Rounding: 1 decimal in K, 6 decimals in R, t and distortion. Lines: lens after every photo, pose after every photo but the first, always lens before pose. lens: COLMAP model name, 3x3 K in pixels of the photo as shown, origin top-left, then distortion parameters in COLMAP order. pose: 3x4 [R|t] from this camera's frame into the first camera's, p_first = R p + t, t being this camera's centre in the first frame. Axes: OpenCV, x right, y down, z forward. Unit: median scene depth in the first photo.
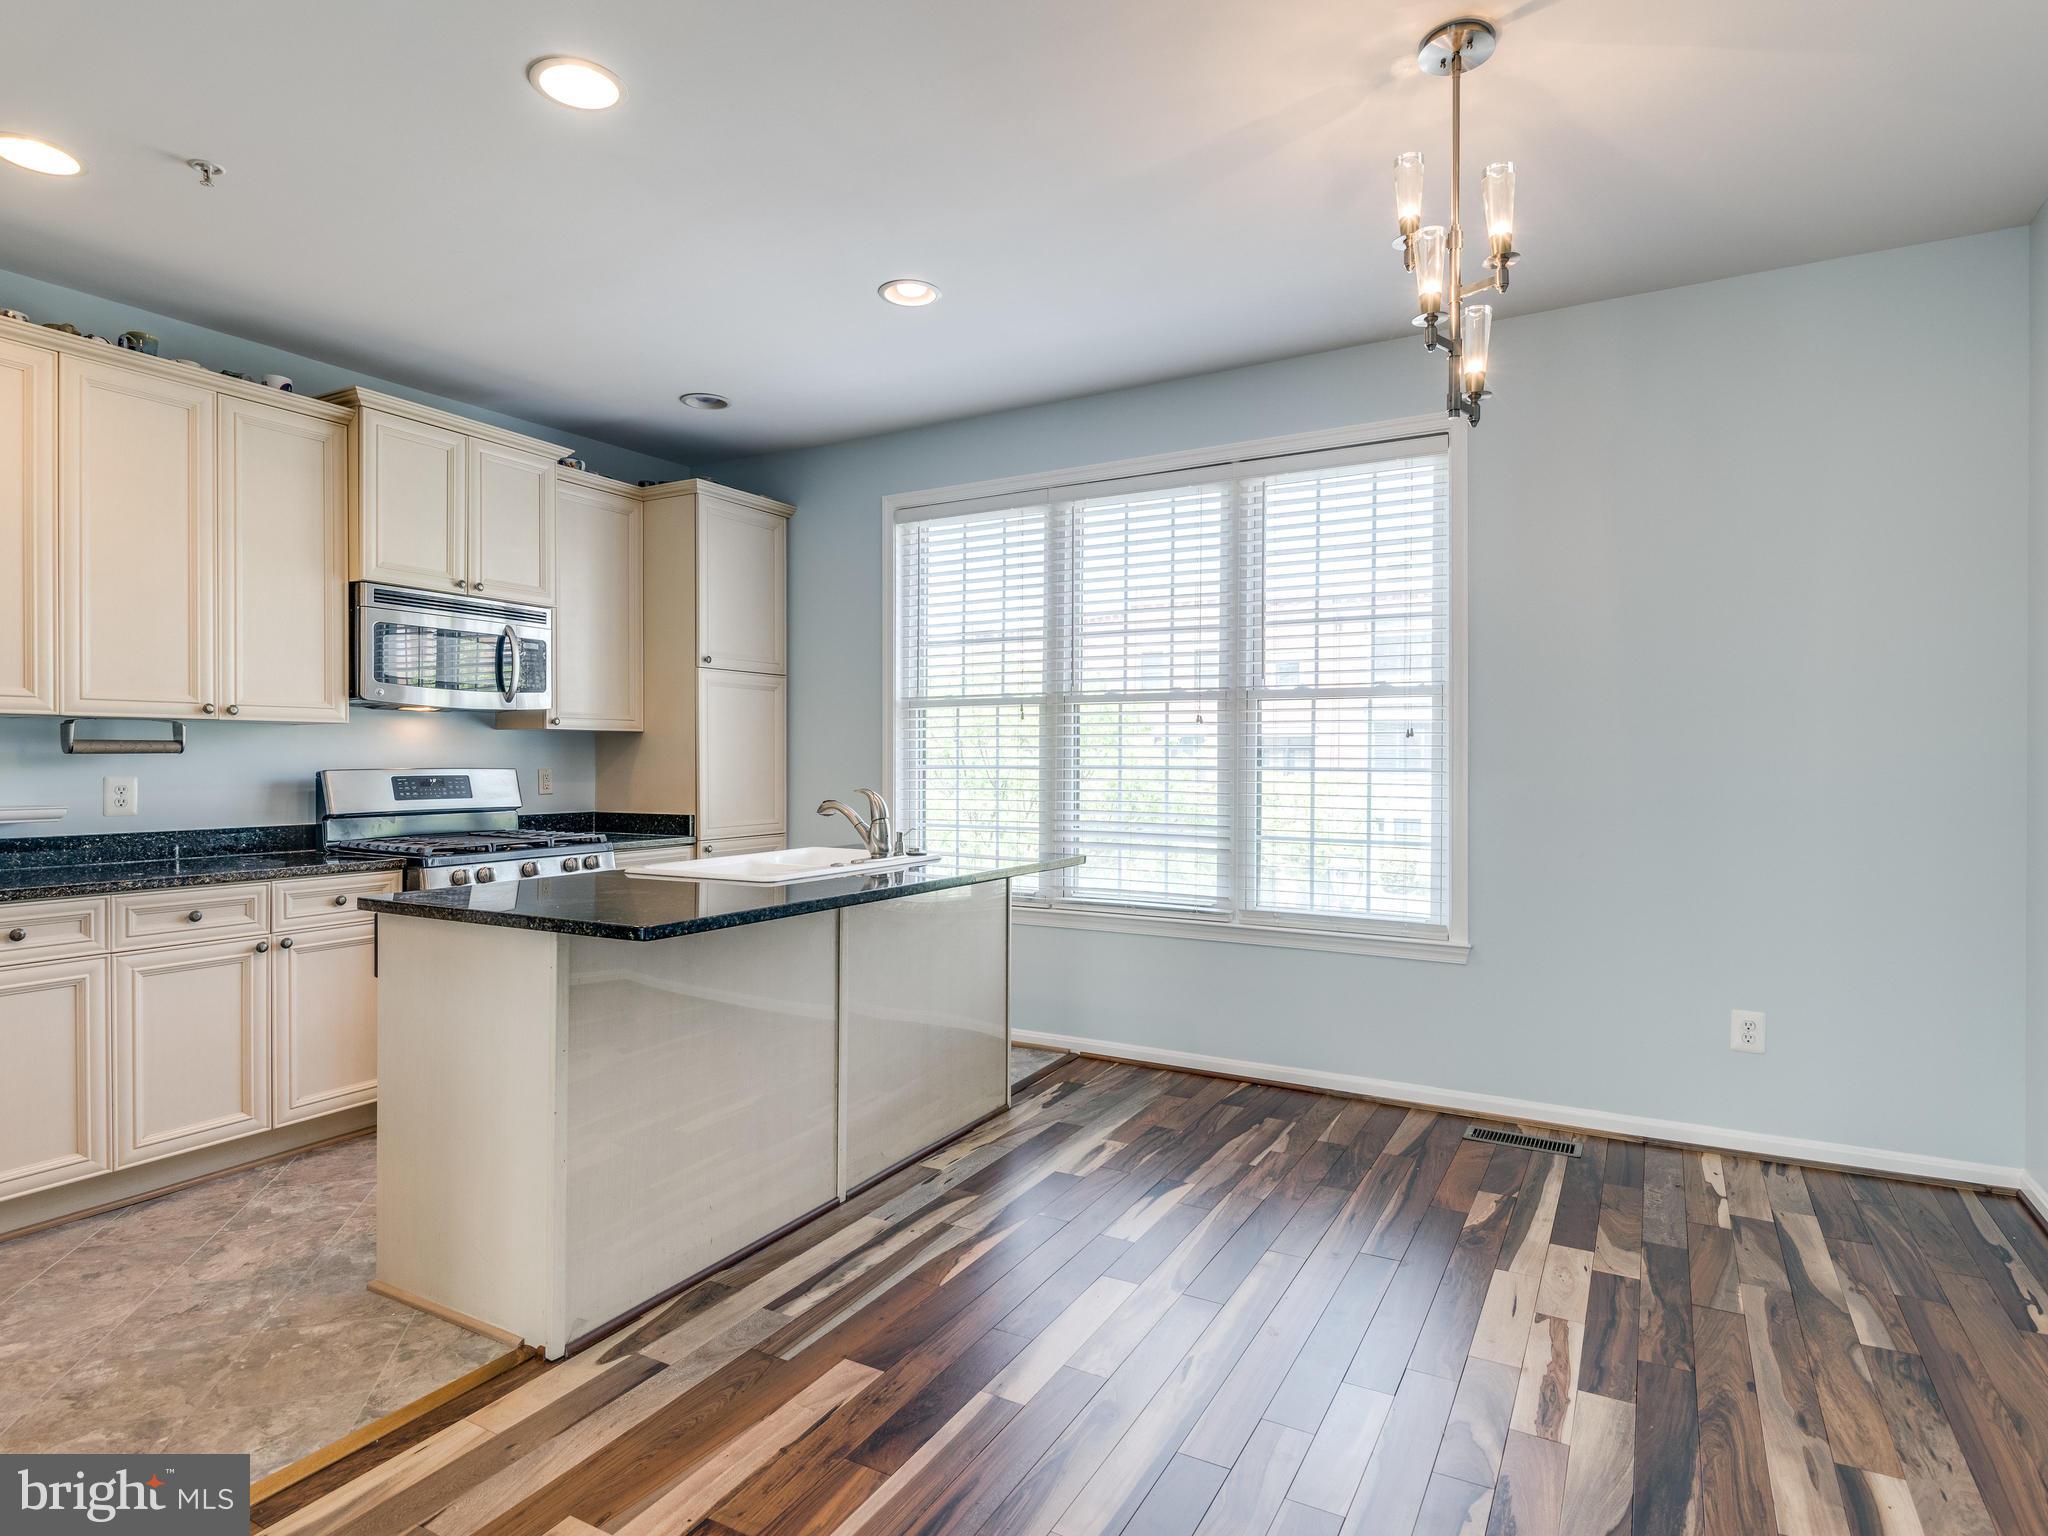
lens RADIAL K [[1092.1, 0, 1032.5], [0, 1092.1, 770.6], [0, 0, 1]] dist [0.048658, -0.032128]
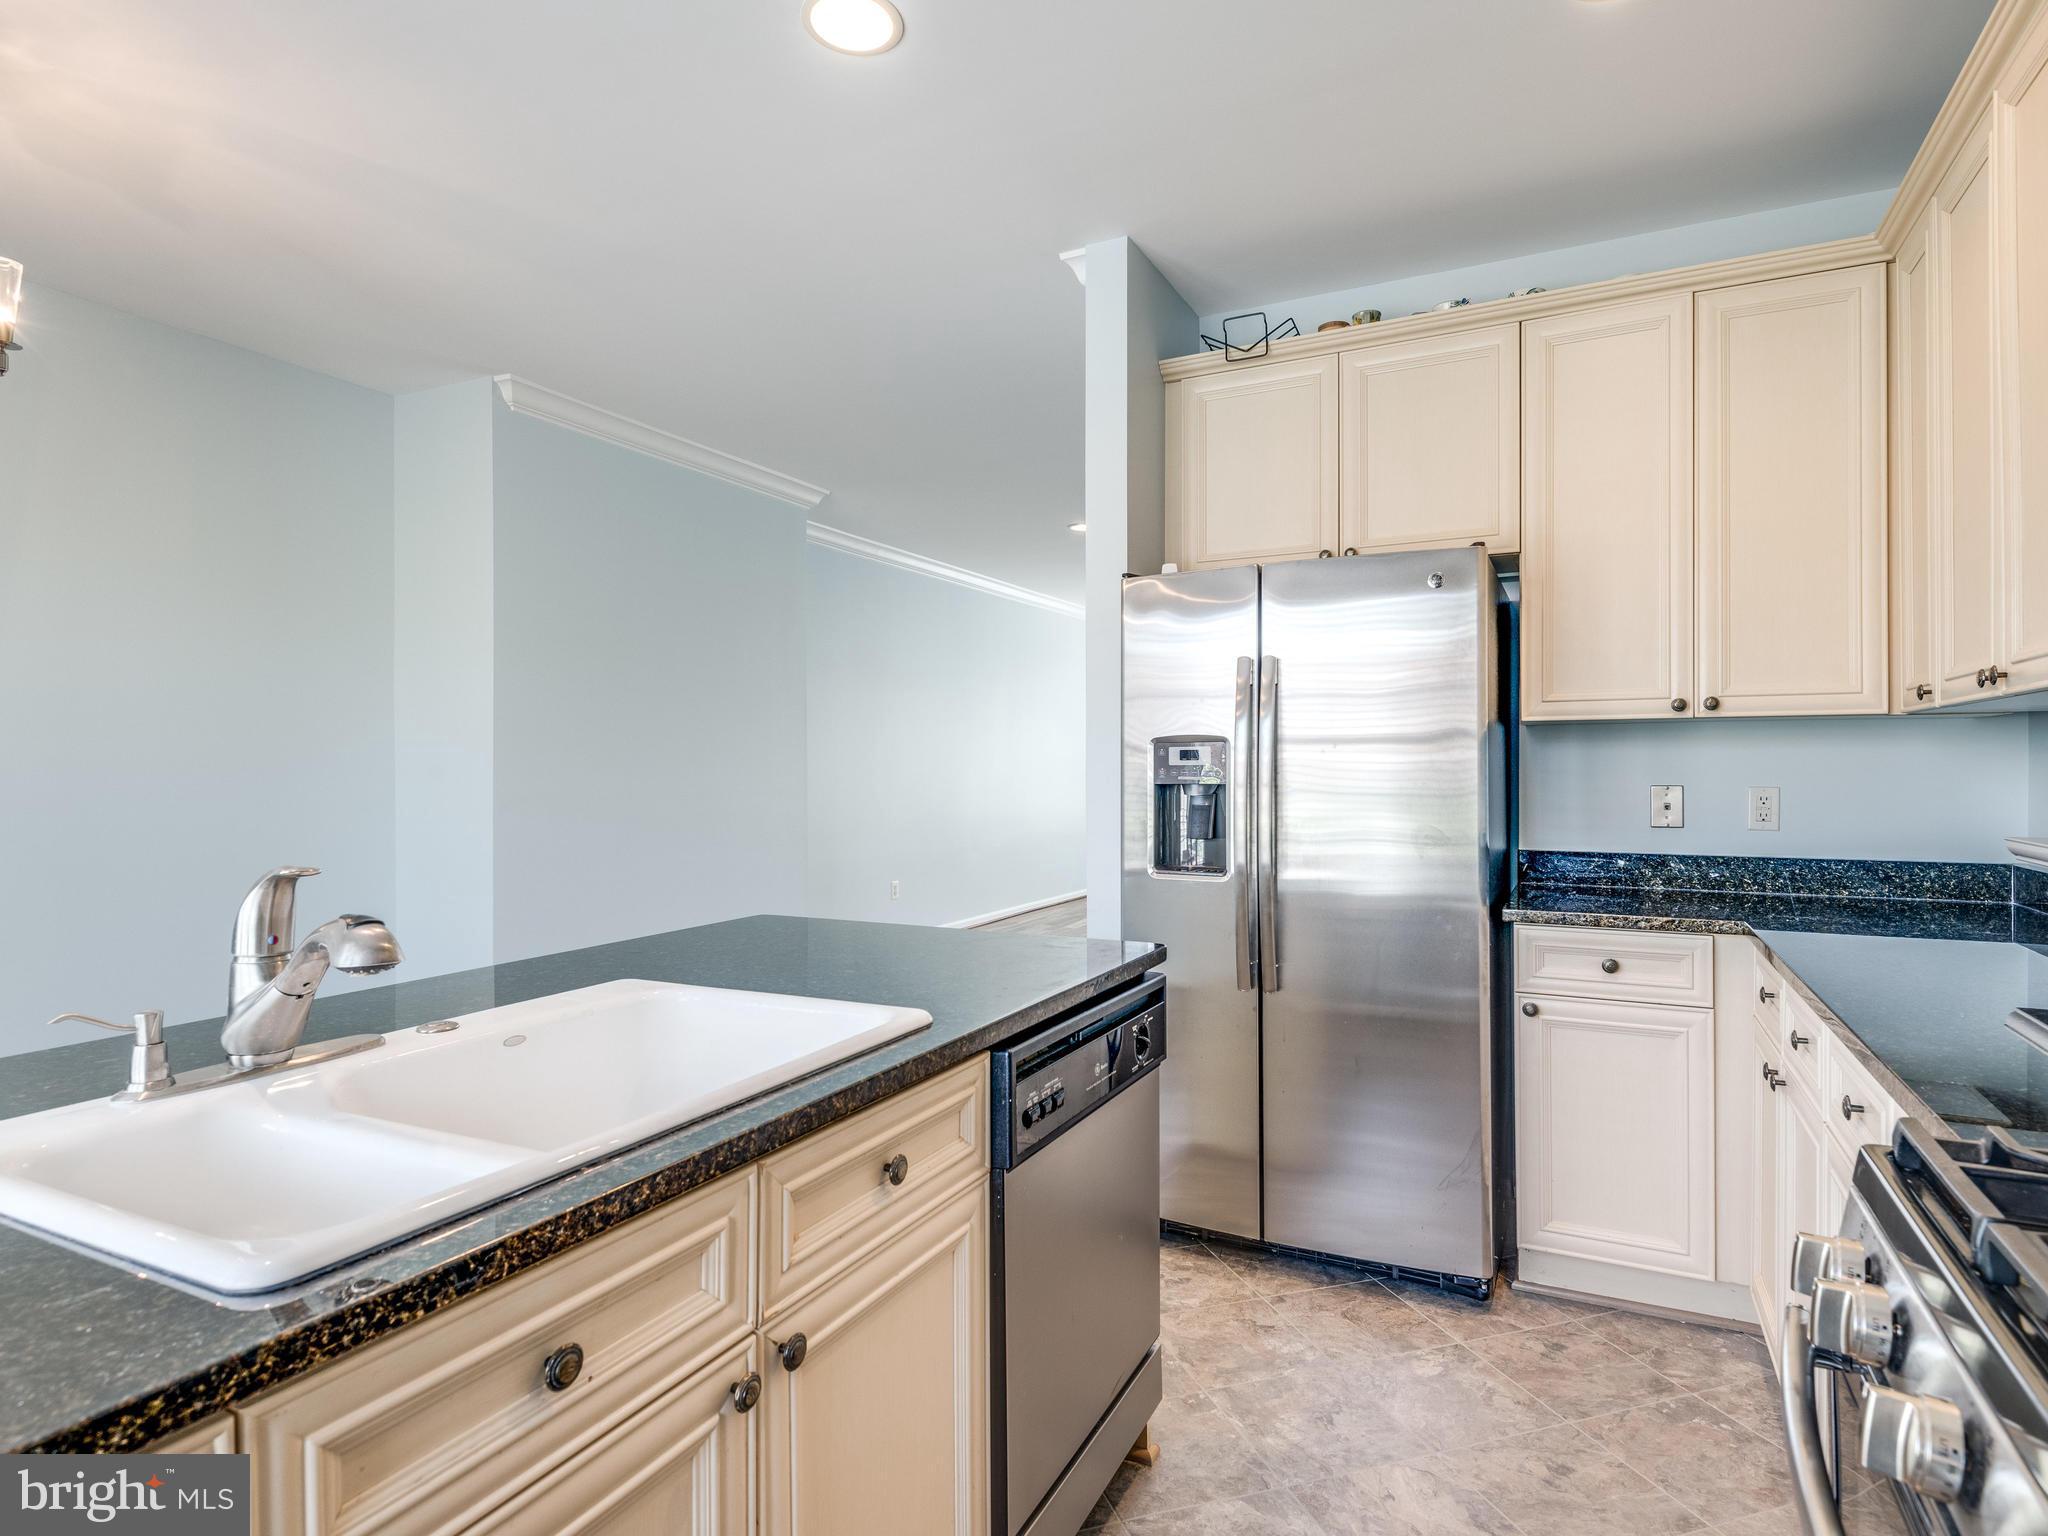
lens RADIAL K [[1103.6, 0, 1032.0], [0, 1103.6, 765.2], [0, 0, 1]] dist [0.040739, -0.033018]
pose [[-0.998926, 0.001536, -0.046318, -0.326140], [0.001046, 0.999943, 0.010595, -0.014519], [0.046332, 0.010535, -0.998871, 1.212828]]
